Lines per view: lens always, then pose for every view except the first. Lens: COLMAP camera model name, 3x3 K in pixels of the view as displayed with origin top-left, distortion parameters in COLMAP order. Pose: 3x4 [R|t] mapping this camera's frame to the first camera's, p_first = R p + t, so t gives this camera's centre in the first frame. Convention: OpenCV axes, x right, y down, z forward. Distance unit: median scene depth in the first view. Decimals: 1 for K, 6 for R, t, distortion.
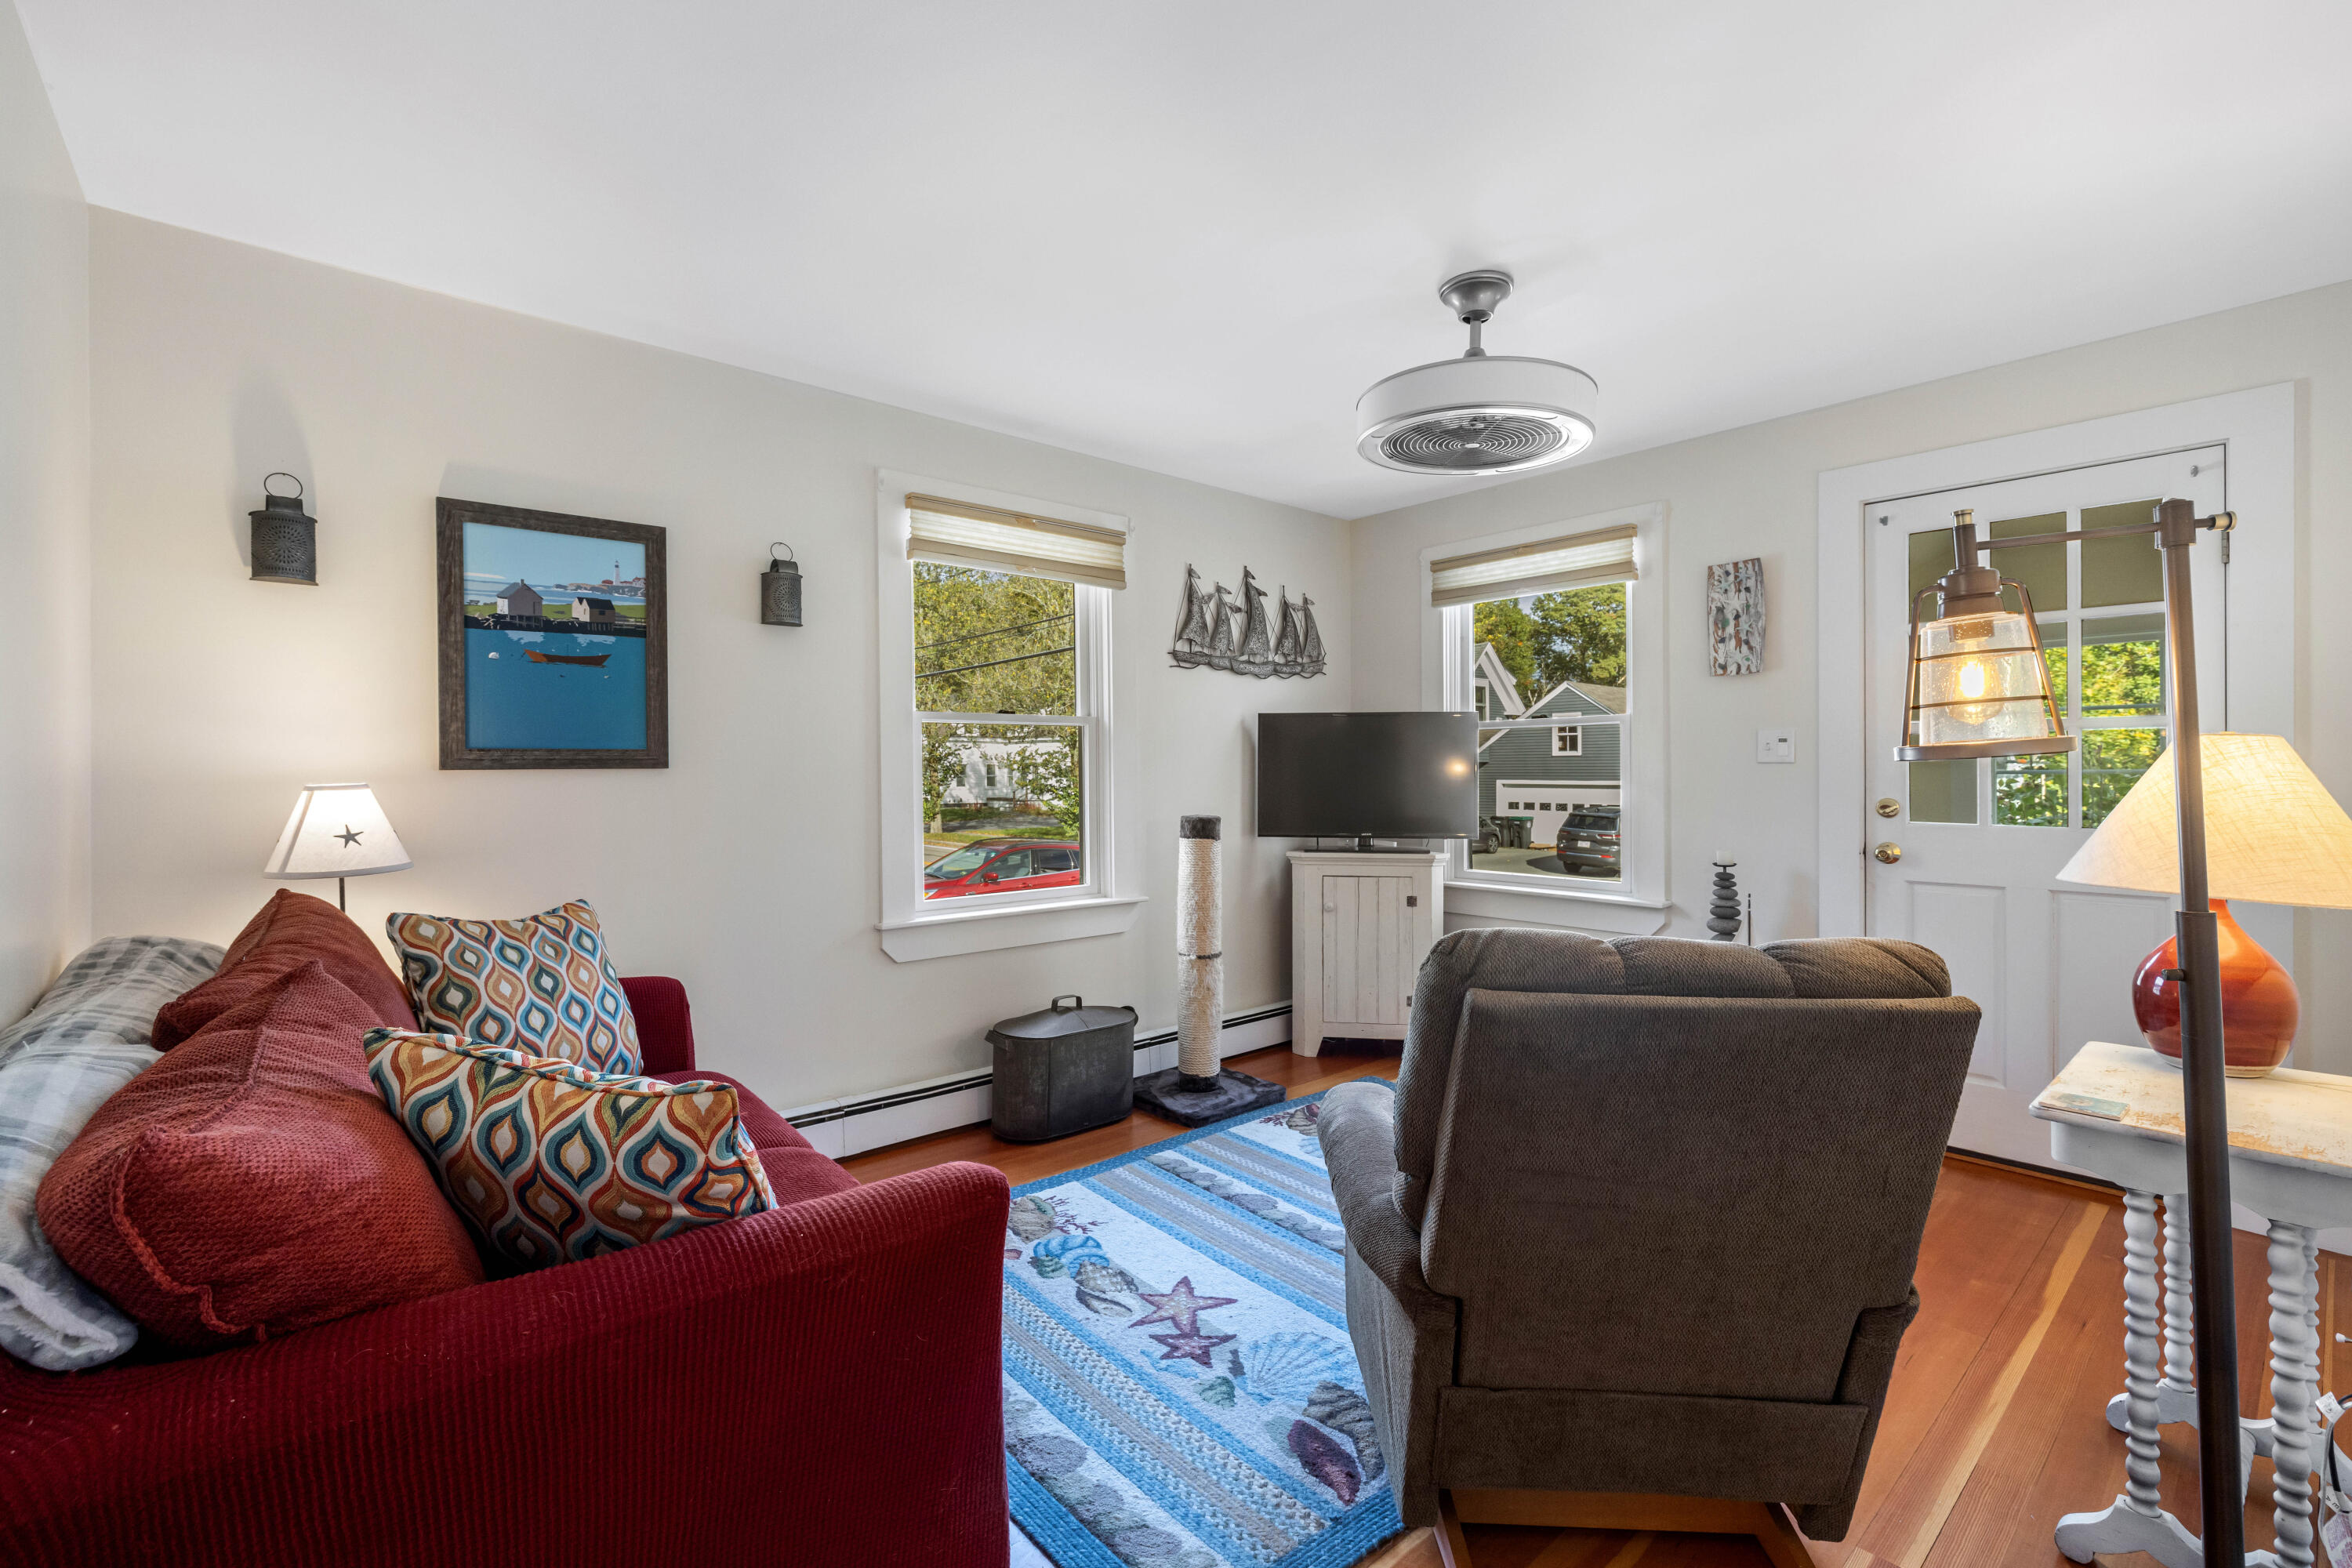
lens RADIAL K [[995.1, 0, 1185.8], [0, 995.1, 779.3], [0, 0, 1]] dist [0.001360, 0.000212]
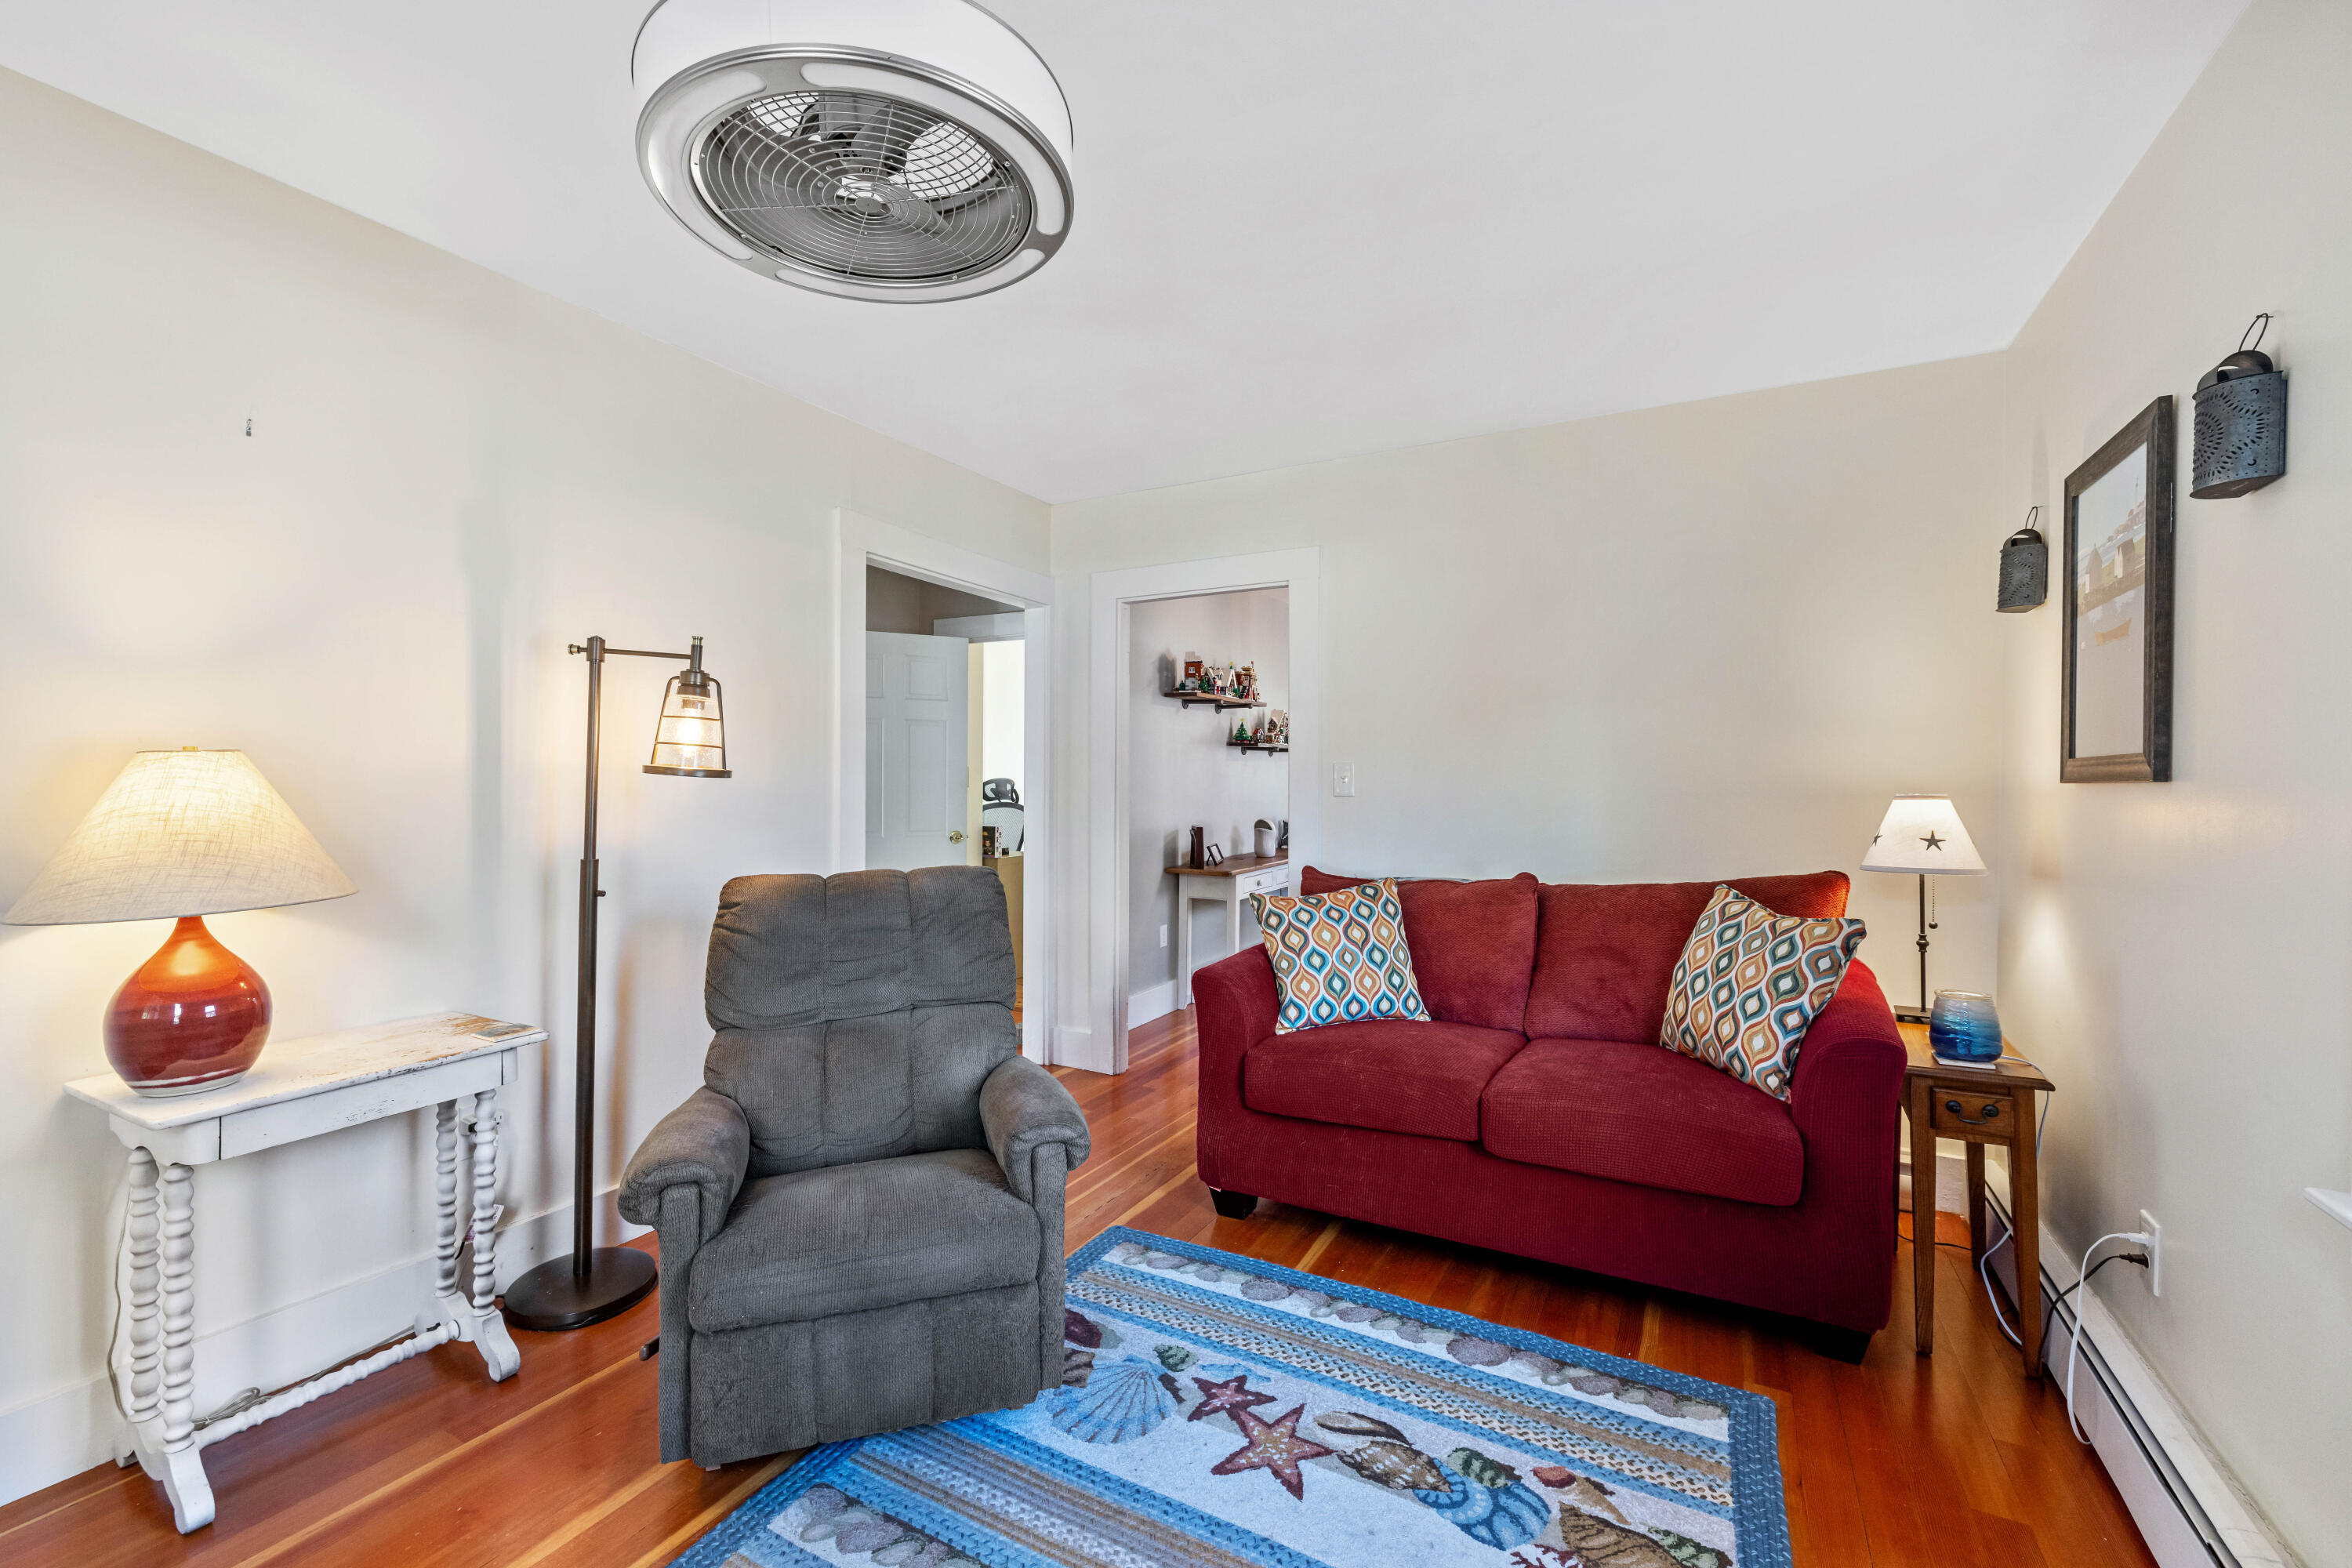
lens RADIAL K [[995.1, 0, 1174.3], [0, 995.1, 778.6], [0, 0, 1]] dist [0.001360, 0.000212]
pose [[-0.939141, 0.004534, -0.343503, 0.376858], [0.003601, 0.999988, 0.003353, -0.021380], [0.343514, 0.001913, -0.939146, 1.884178]]
